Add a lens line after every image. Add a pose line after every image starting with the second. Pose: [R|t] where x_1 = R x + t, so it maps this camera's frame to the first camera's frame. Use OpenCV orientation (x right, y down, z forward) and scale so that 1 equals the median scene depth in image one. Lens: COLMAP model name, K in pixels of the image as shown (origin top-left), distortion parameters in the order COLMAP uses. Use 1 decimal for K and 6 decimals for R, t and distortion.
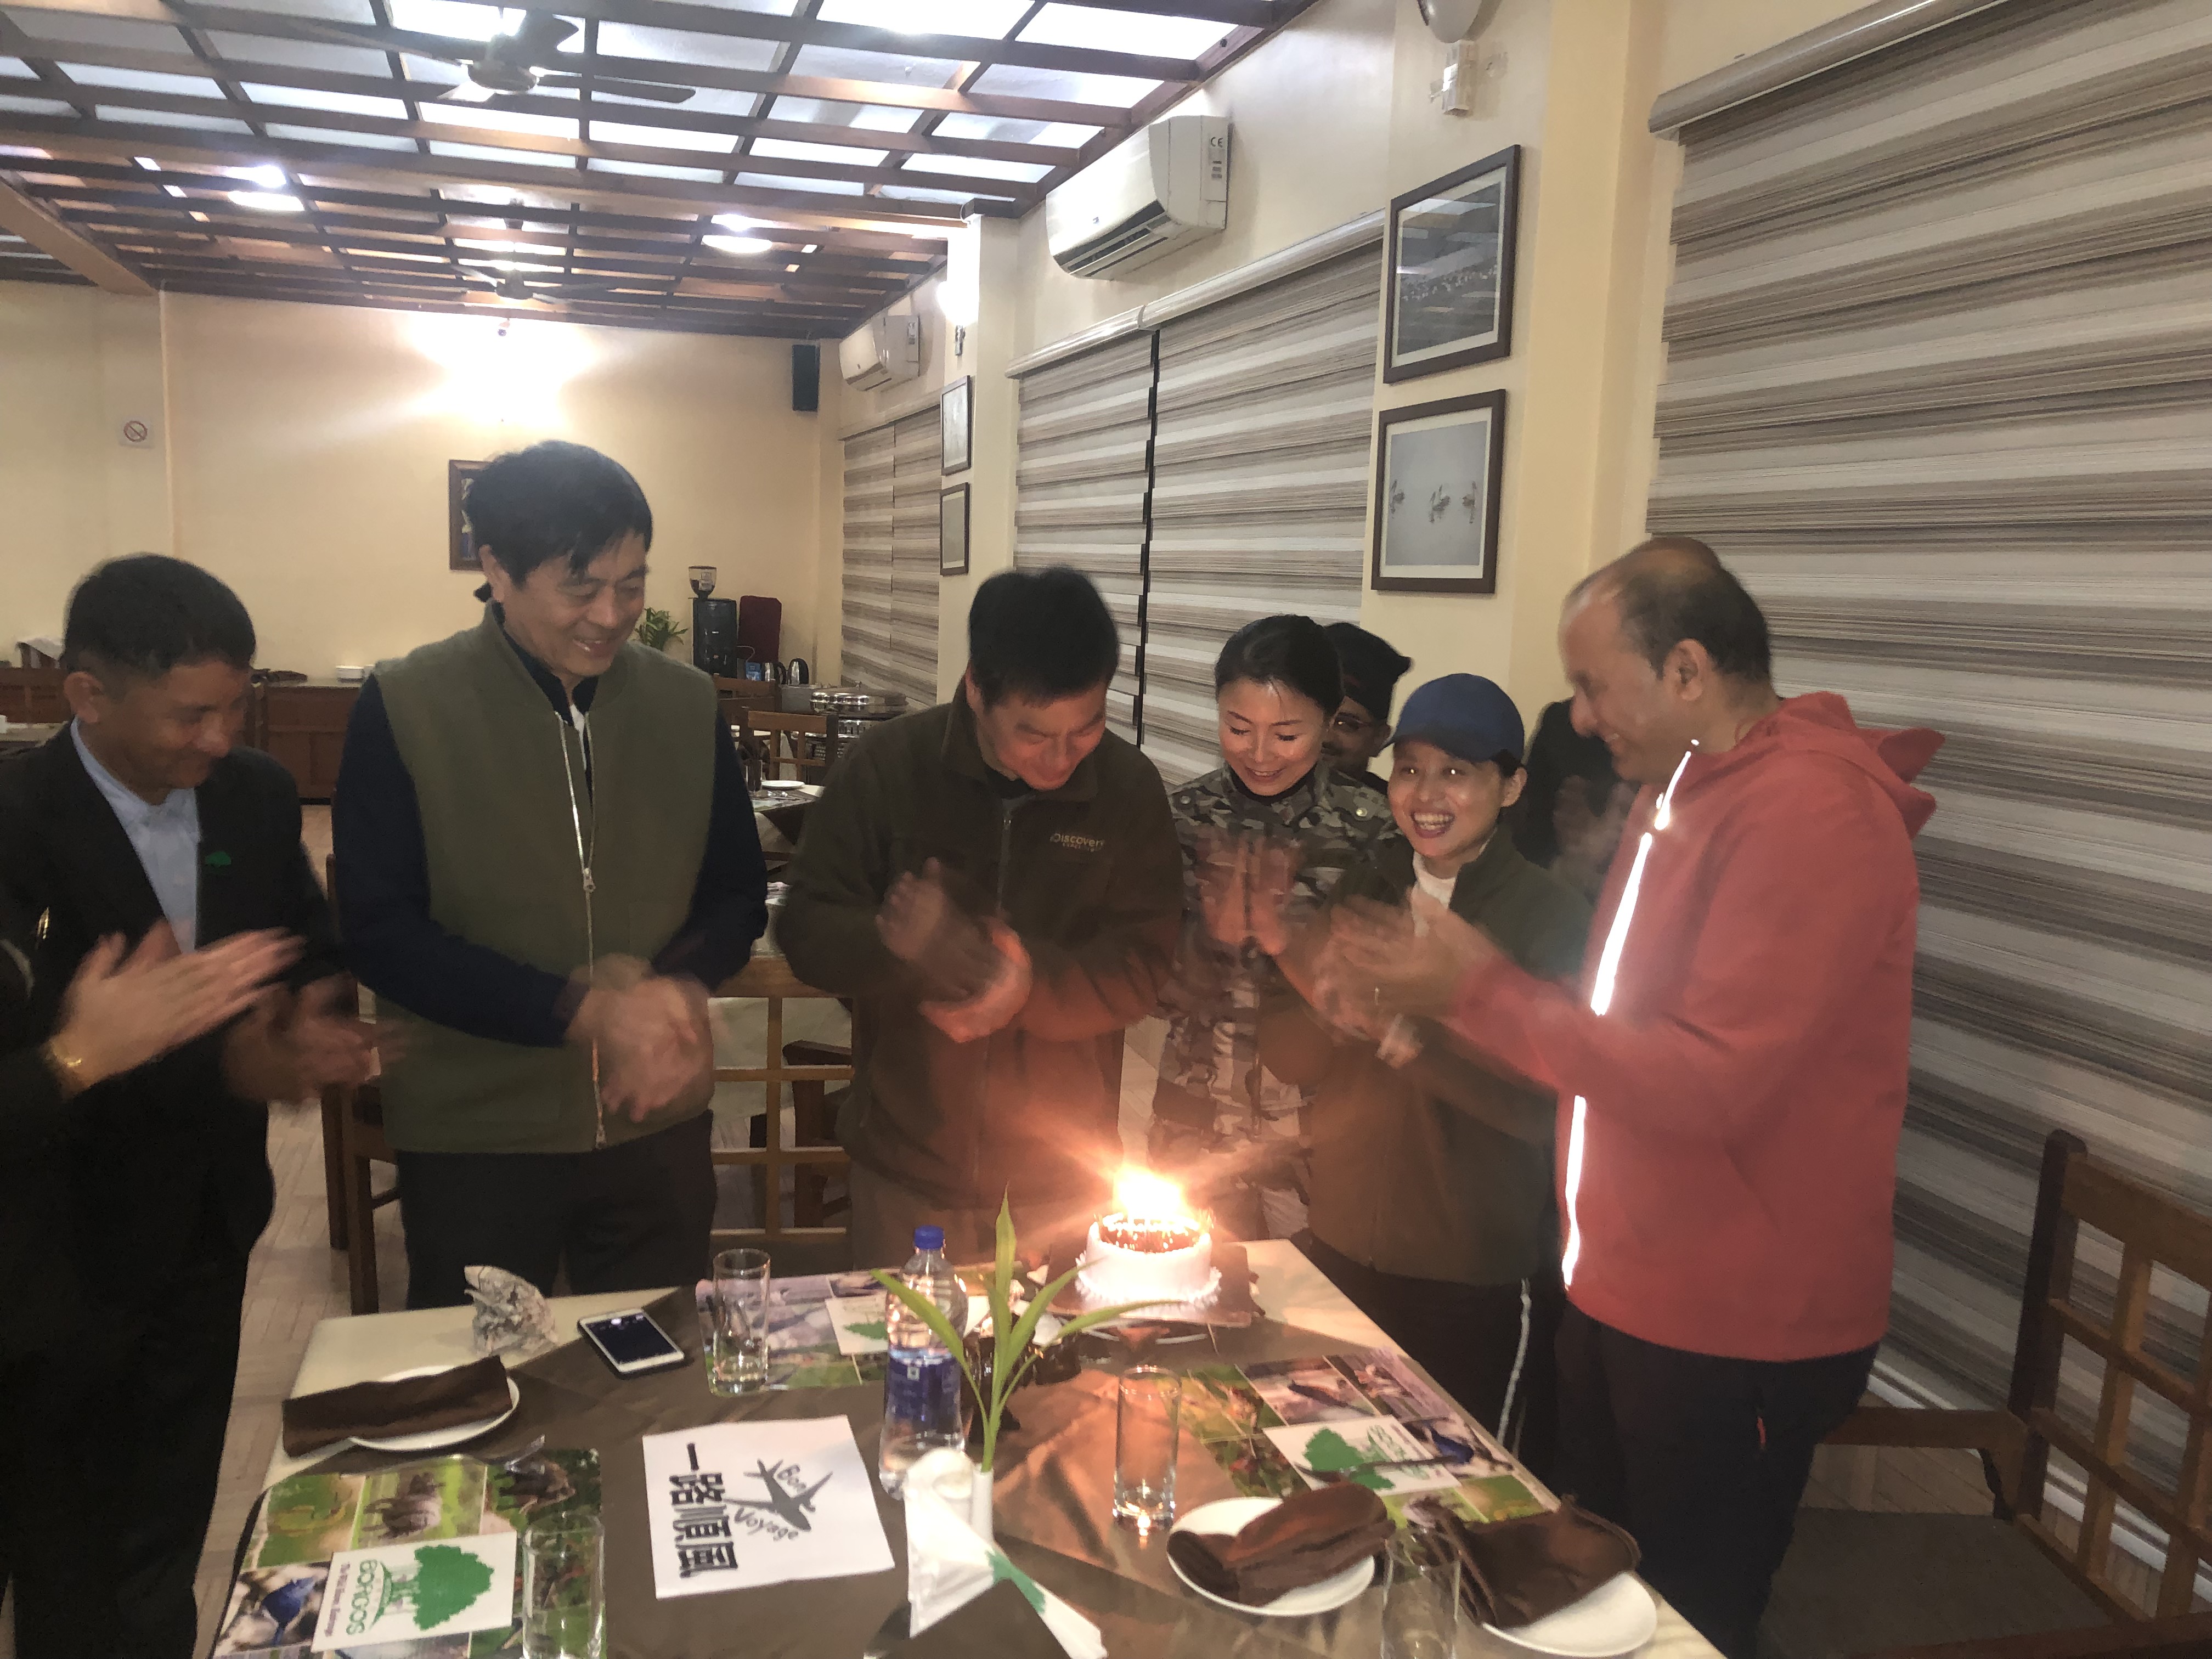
lens RADIAL K [[1825.6, 0, 1106.0], [0, 1825.6, 829.5], [0, 0, 1]] dist [-0.003485, 0.070475]
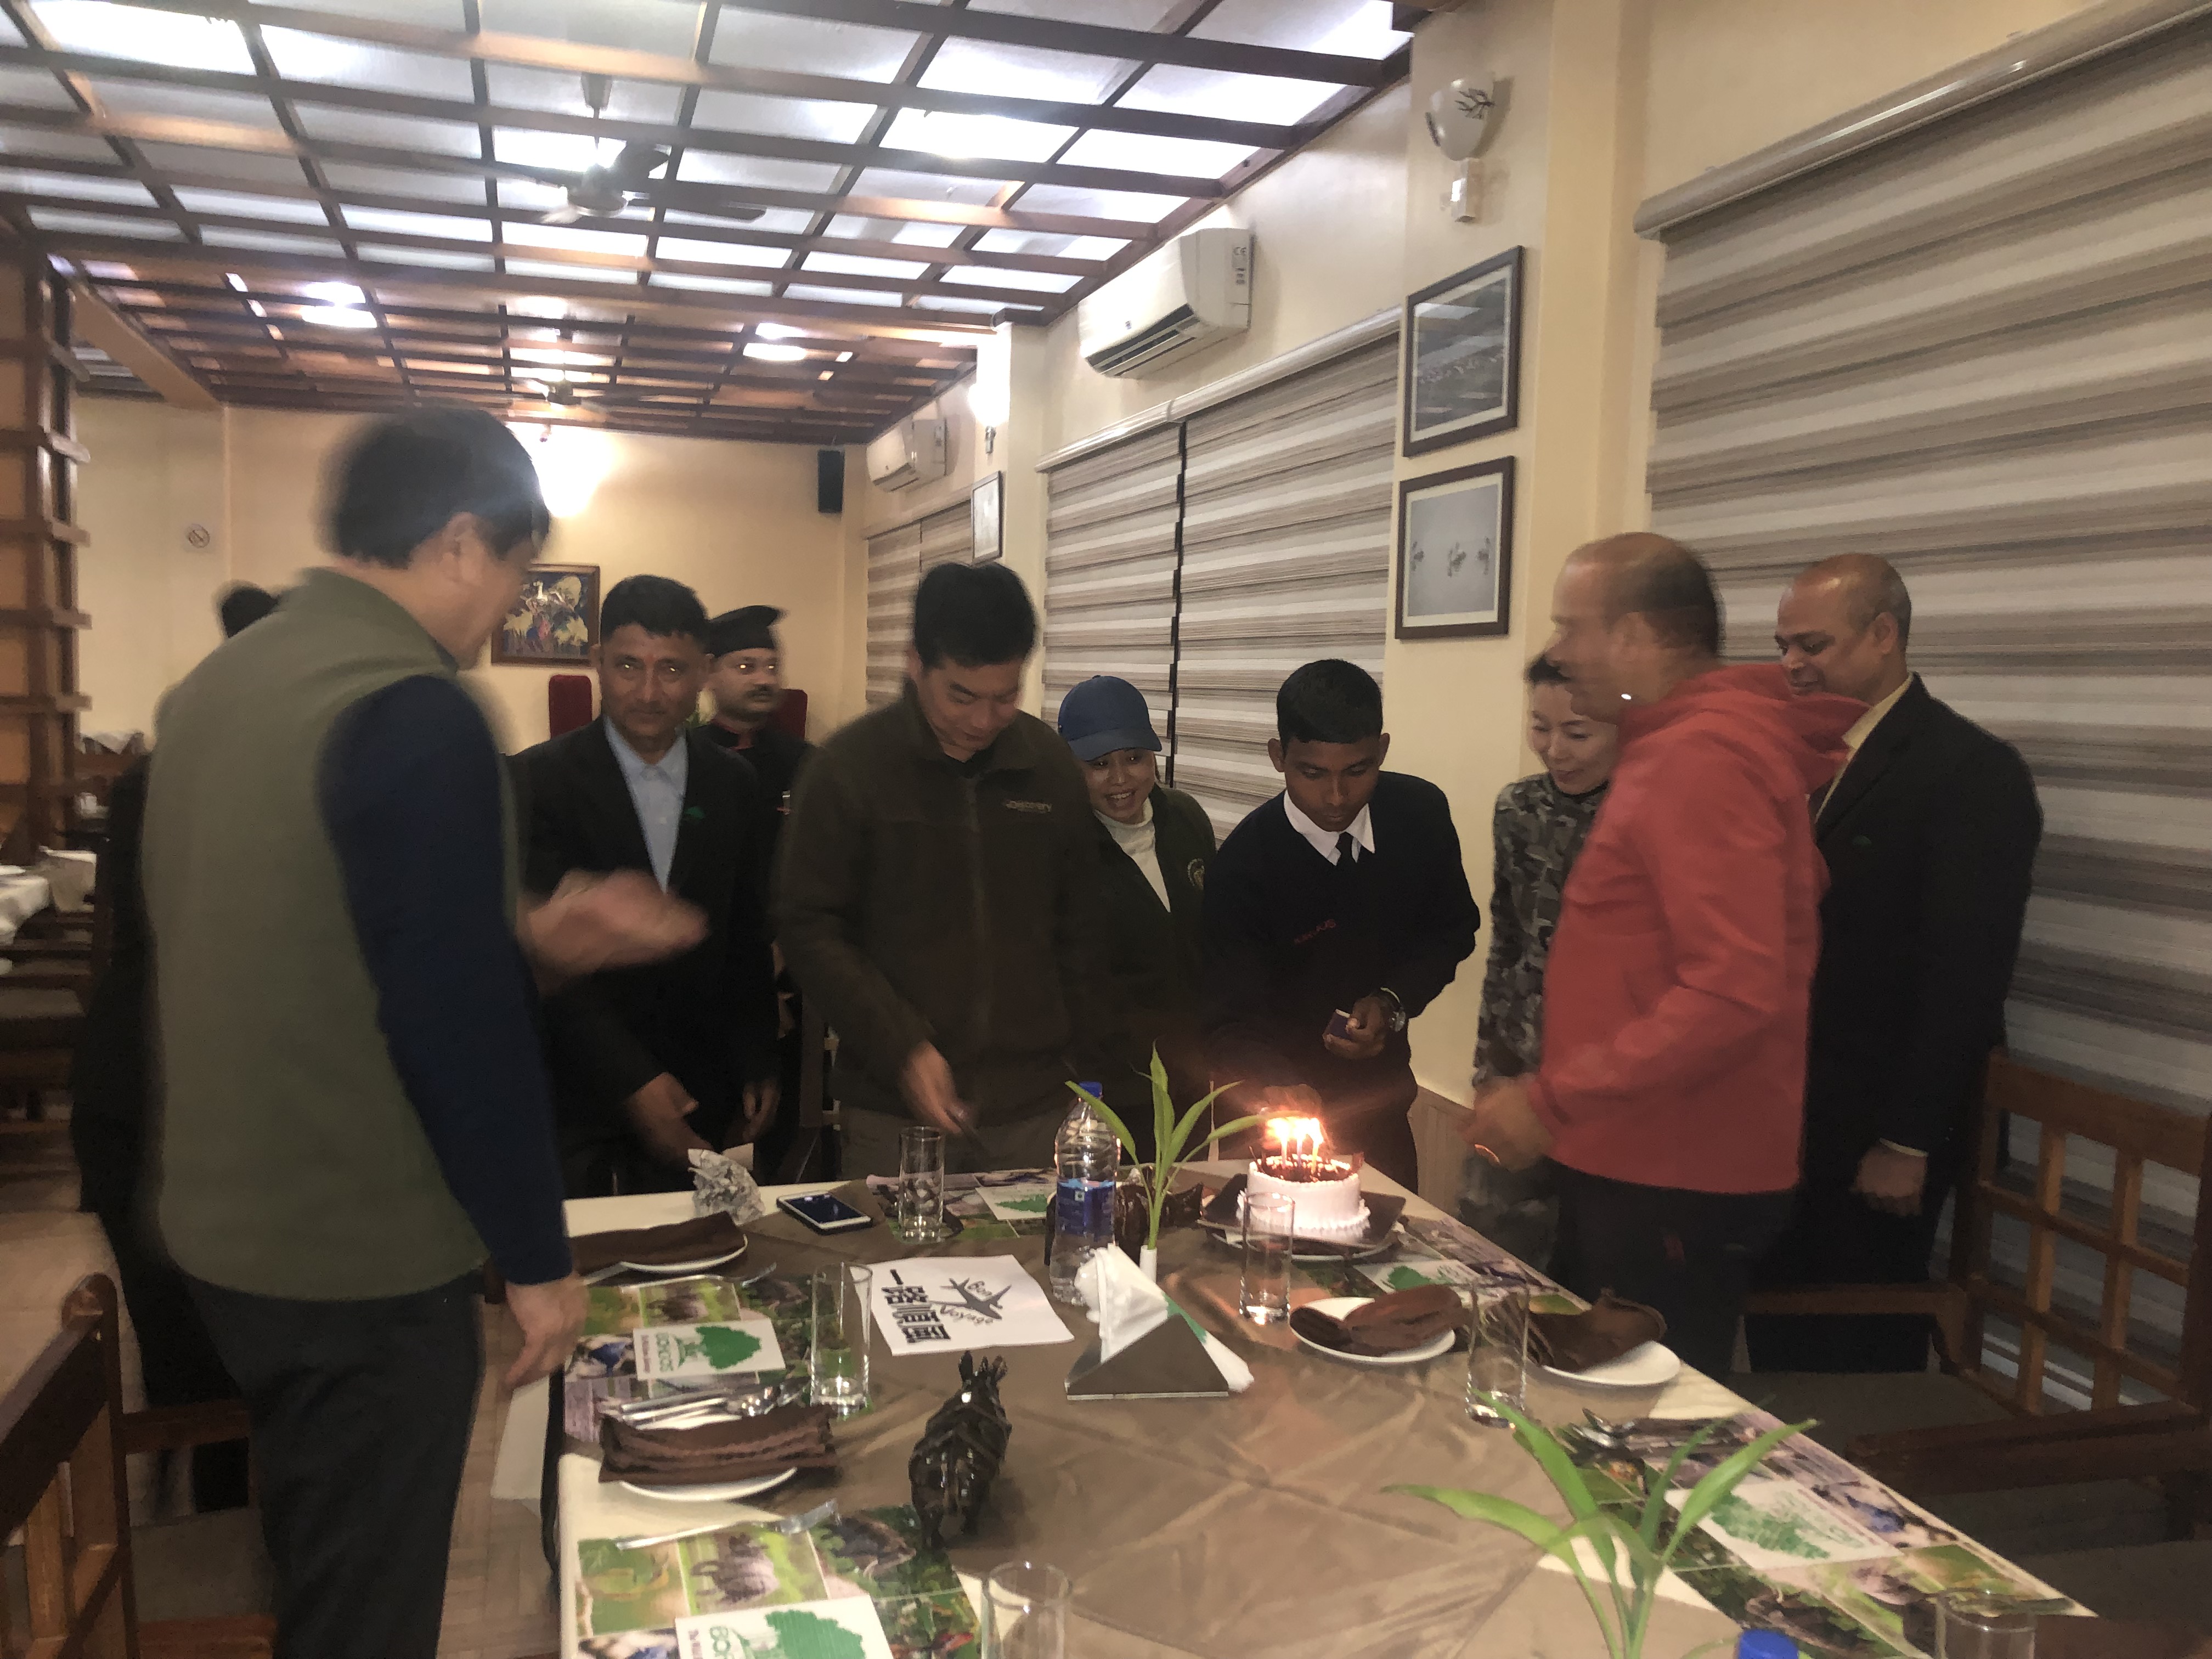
lens RADIAL K [[1810.4, 0, 1106.0], [0, 1810.4, 829.5], [0, 0, 1]] dist [0.031680, -0.008991]
pose [[0.999960, -0.008606, 0.002448, -0.038641], [0.008732, 0.998322, -0.057238, 0.051245], [-0.001952, 0.057257, 0.998358, -0.111921]]
